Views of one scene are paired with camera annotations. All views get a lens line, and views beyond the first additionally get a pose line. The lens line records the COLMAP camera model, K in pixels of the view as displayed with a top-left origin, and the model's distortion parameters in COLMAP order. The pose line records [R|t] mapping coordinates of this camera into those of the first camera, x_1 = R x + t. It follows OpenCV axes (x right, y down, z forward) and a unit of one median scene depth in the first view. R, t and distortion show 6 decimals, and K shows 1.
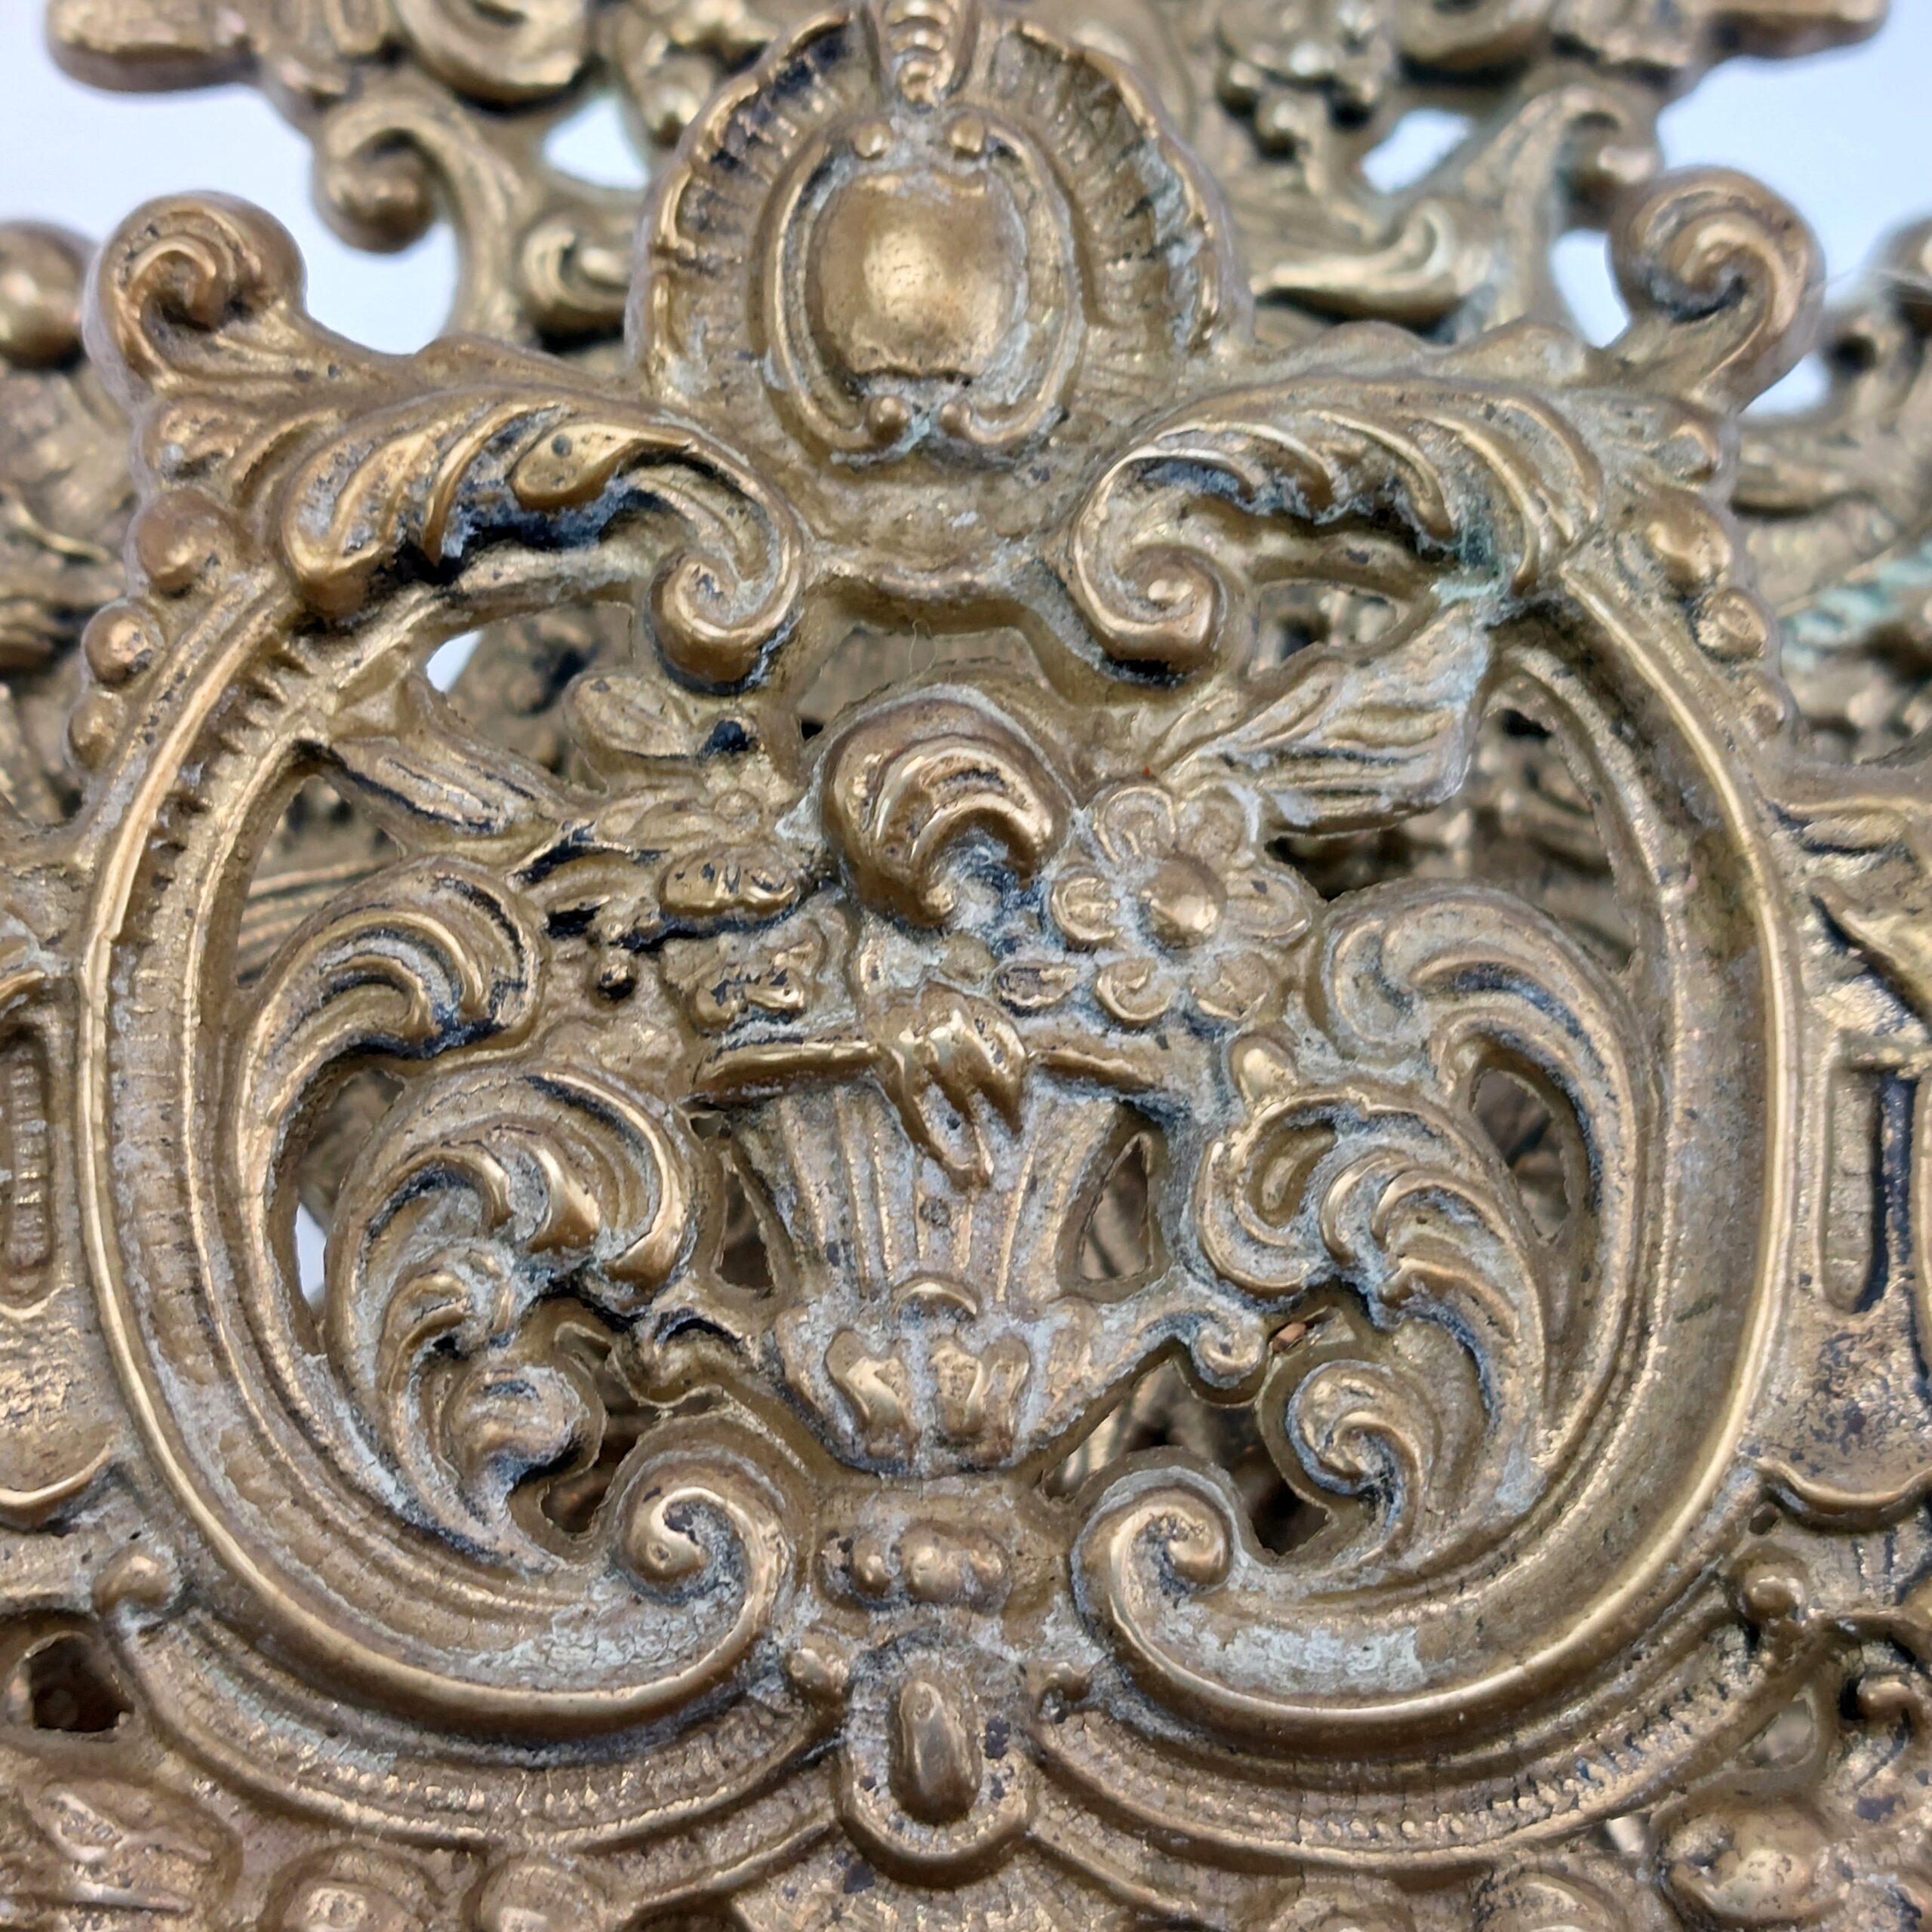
lens RADIAL K [[3818.3, 0, 968.3], [0, 3818.3, 900.8], [0, 0, 1]] dist [0.241990, -1.400250]
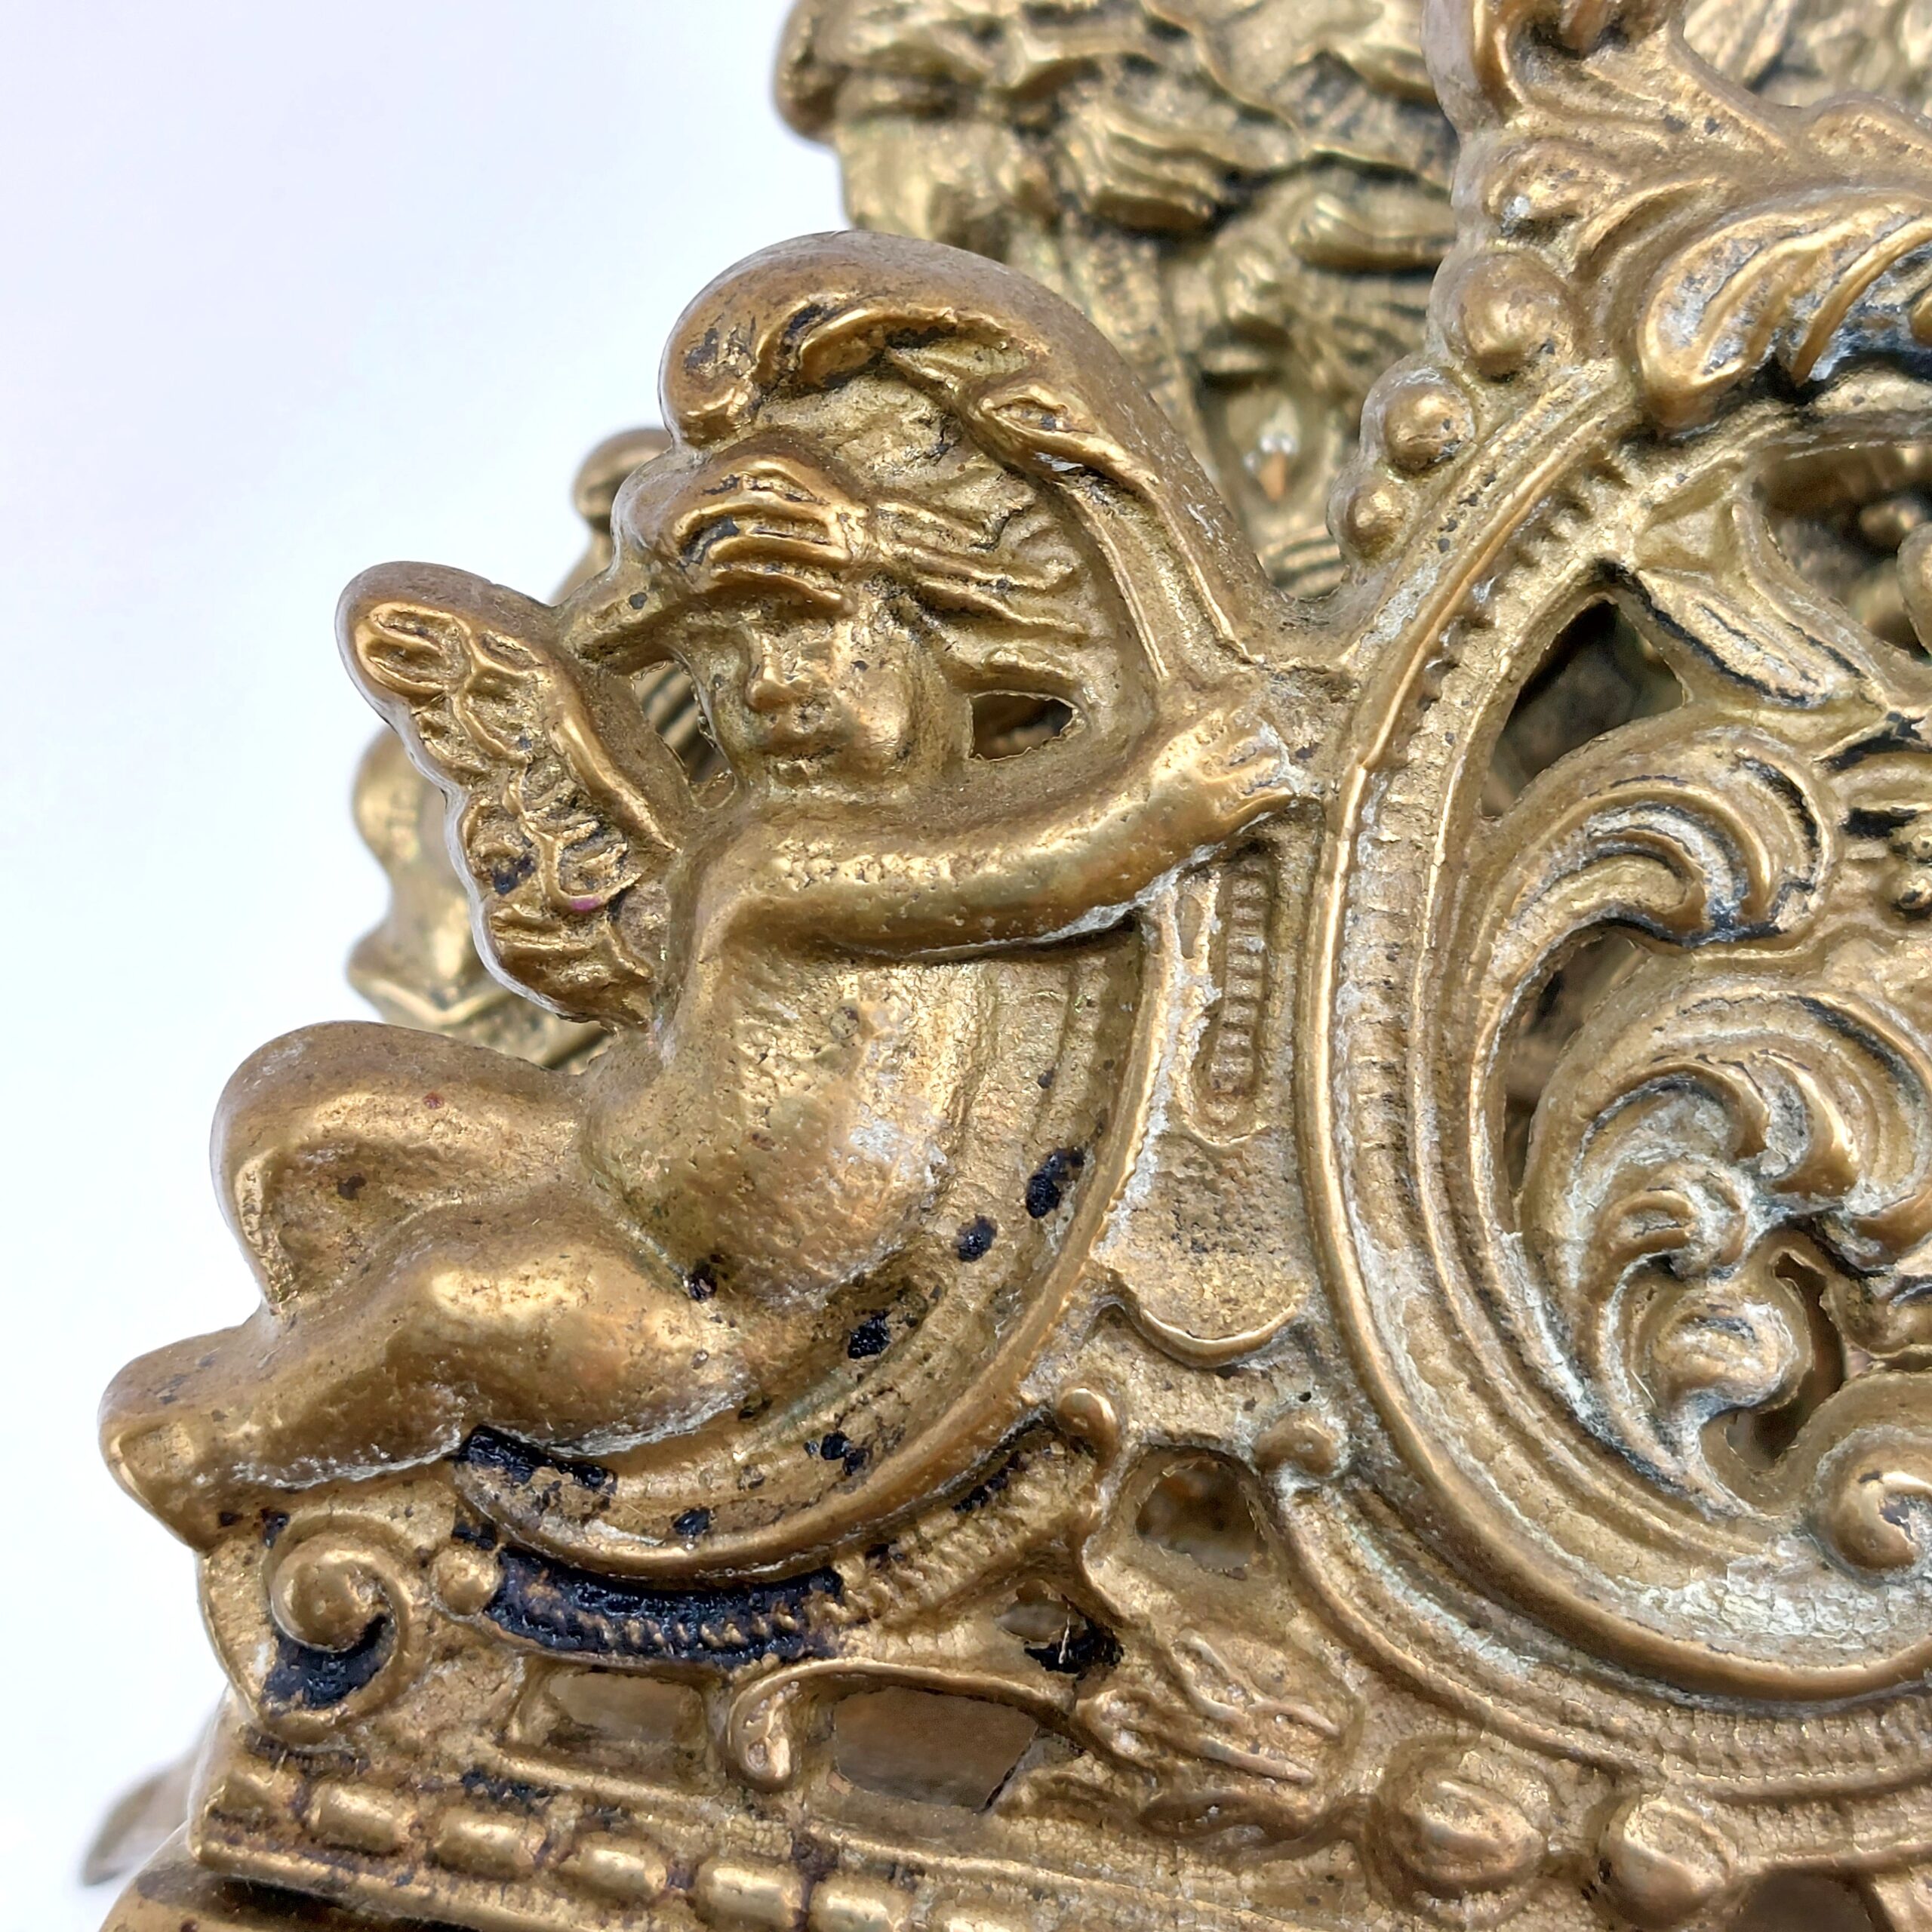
lens RADIAL K [[3818.3, 0, 968.3], [0, 3818.3, 900.8], [0, 0, 1]] dist [0.241990, -1.400250]
pose [[0.980070, 0.177061, -0.090068, -0.231332], [-0.142849, 0.943229, 0.299857, -0.219711], [0.138047, -0.281015, 0.949723, 0.123670]]
